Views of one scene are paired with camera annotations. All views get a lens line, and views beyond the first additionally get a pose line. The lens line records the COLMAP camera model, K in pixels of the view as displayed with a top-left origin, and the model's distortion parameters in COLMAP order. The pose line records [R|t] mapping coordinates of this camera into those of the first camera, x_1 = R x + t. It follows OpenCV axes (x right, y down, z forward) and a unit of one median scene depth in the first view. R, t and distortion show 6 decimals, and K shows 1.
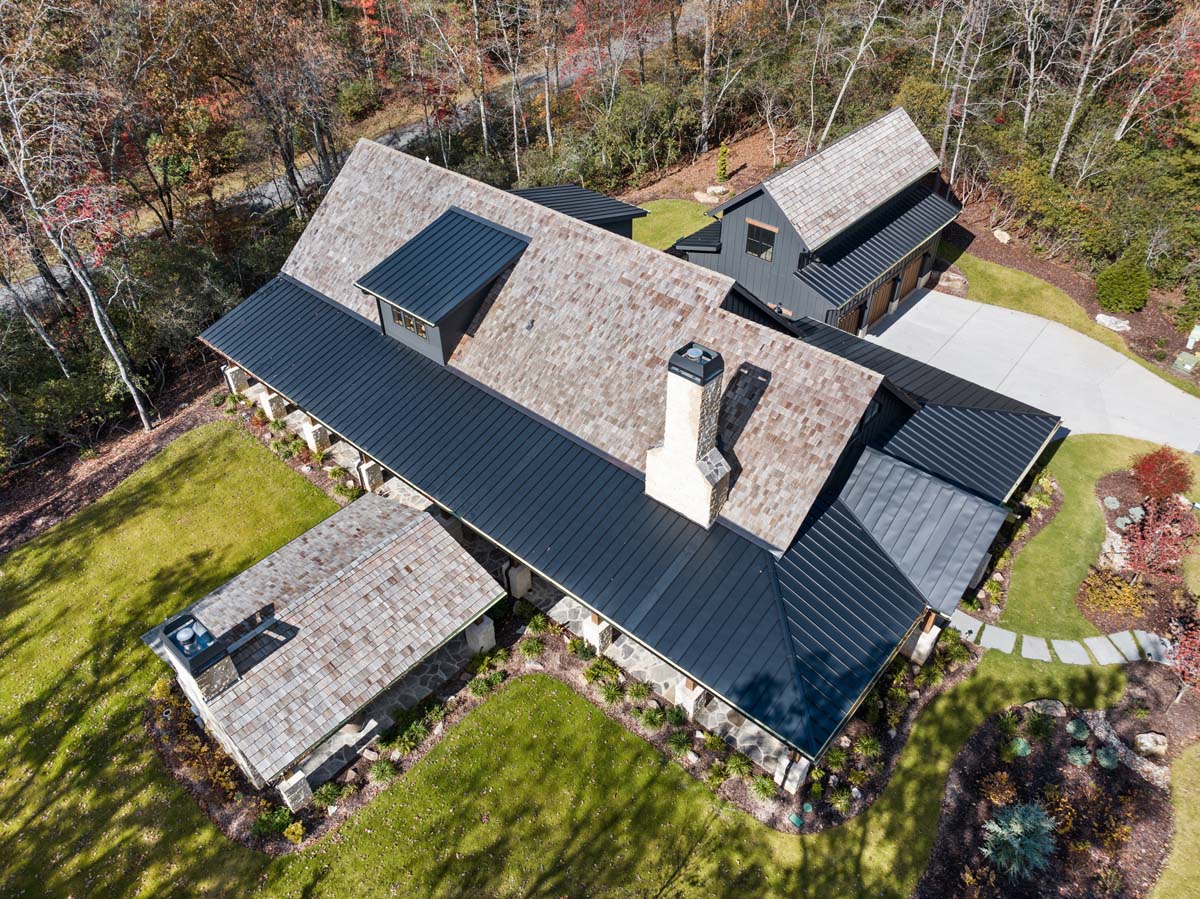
lens RADIAL K [[834.2, 0, 600.0], [0, 834.2, 449.5], [0, 0, 1]] dist [-0.054139, 0.001351]
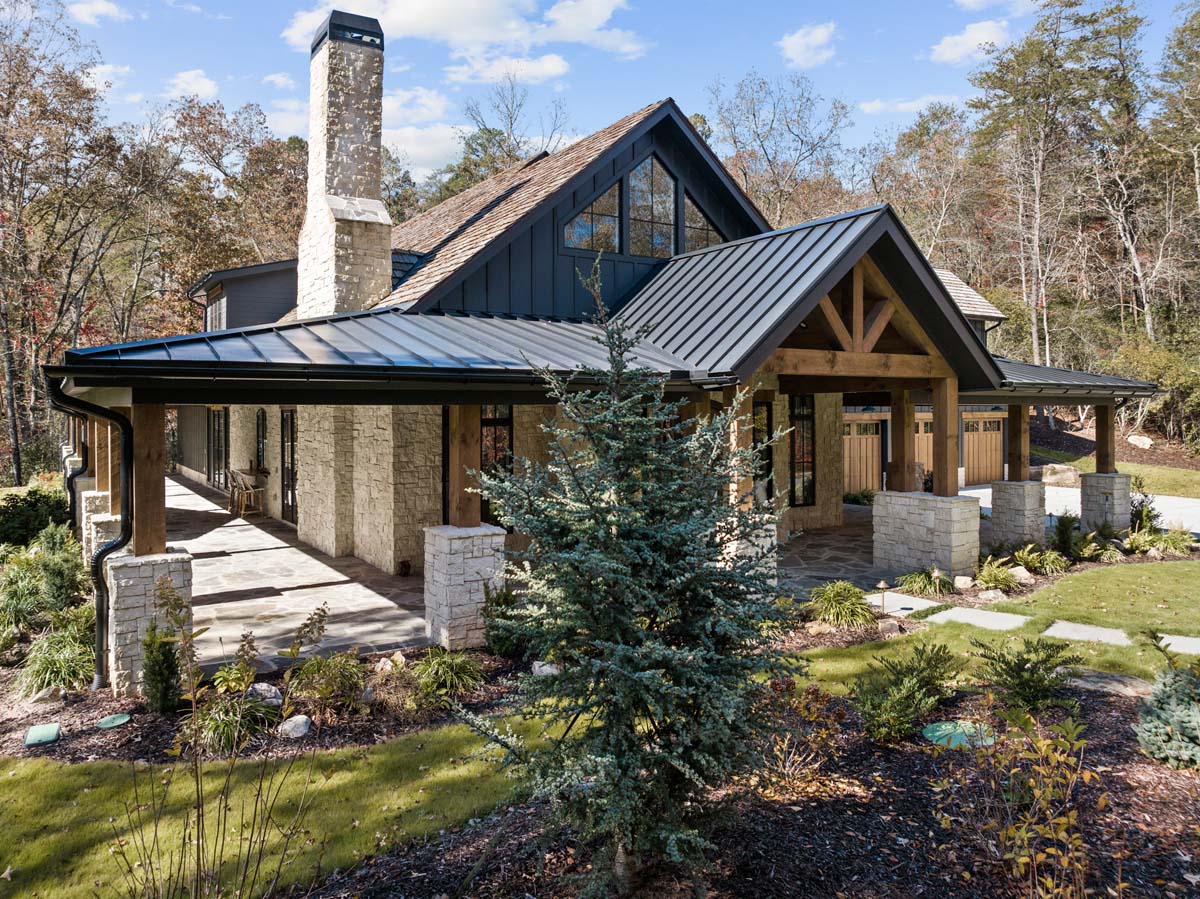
lens RADIAL K [[834.2, 0, 600.0], [0, 834.2, 449.5], [0, 0, 1]] dist [-0.054139, 0.001351]
pose [[0.957069, 0.025752, -0.288715, 0.447625], [-0.196789, 0.789045, -0.581964, 0.444022], [0.212823, 0.613796, 0.760237, 0.669133]]
